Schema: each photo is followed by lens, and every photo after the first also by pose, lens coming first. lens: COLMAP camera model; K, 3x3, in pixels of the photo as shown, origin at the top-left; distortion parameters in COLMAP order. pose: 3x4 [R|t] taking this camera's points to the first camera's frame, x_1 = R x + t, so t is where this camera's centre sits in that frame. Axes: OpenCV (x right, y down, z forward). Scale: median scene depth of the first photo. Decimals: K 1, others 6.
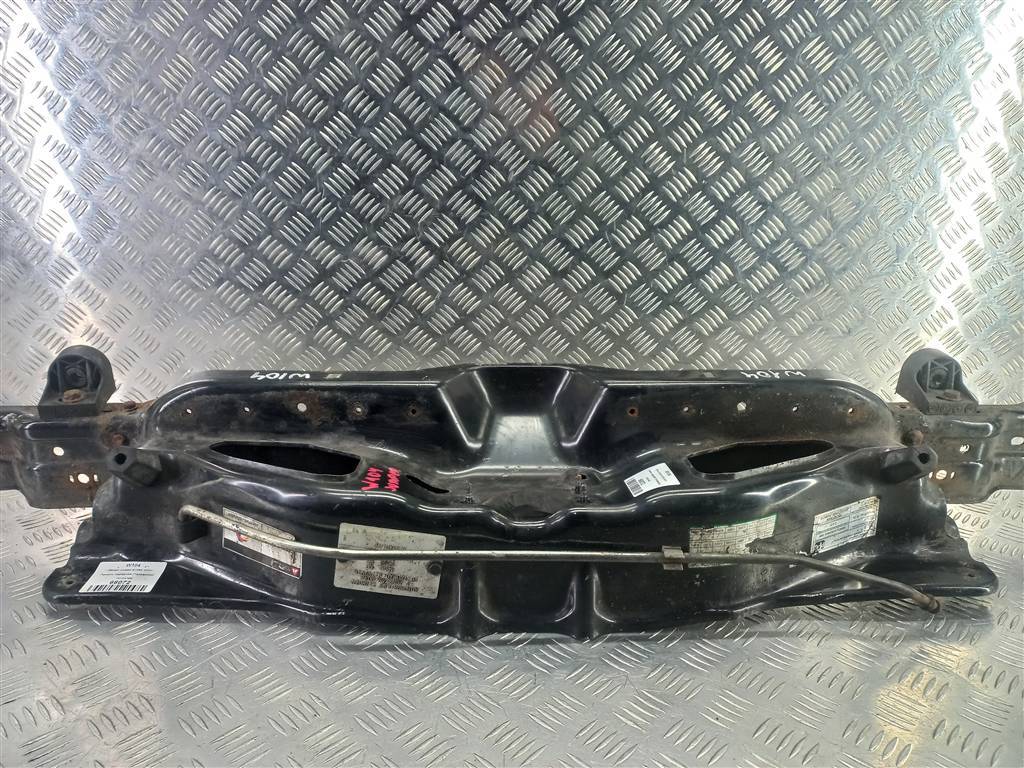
lens RADIAL K [[694.8, 0, 509.9], [0, 694.8, 378.6], [0, 0, 1]] dist [0.004537, -0.002075]
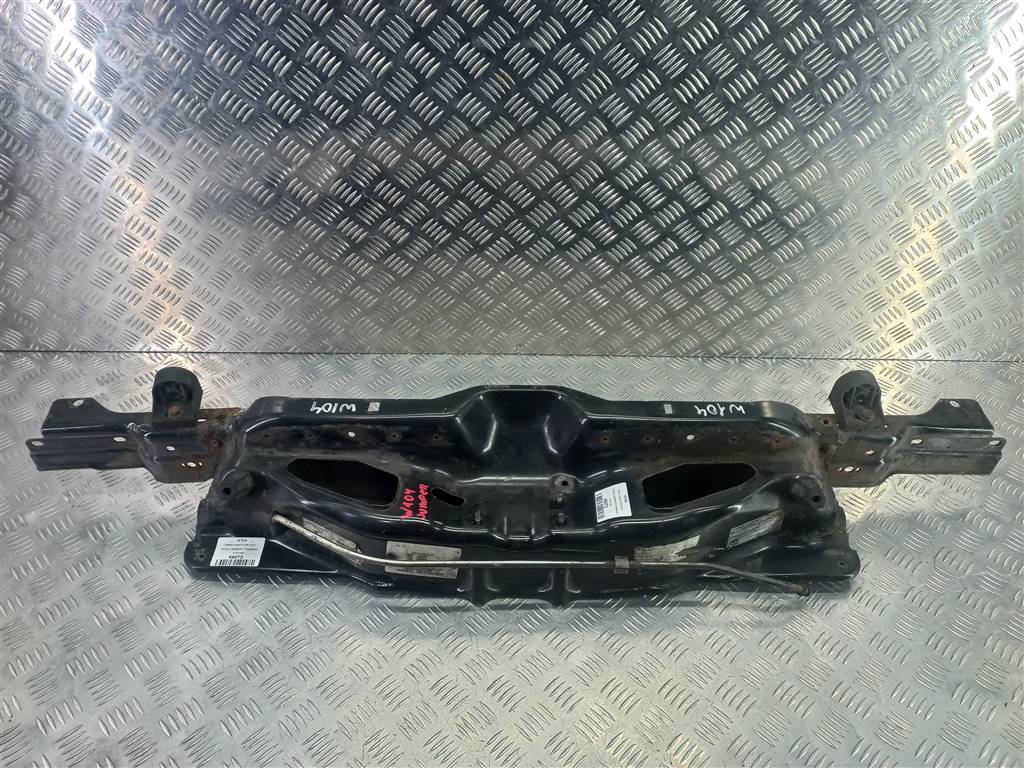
lens RADIAL K [[673.8, 0, 512.0], [0, 673.8, 384.0], [0, 0, 1]] dist [0.003289, -0.003945]
pose [[0.999352, 0.017874, -0.031241, 0.030798], [-0.006026, 0.938818, 0.344360, -0.364878], [0.035485, -0.343948, 0.938318, -0.111599]]
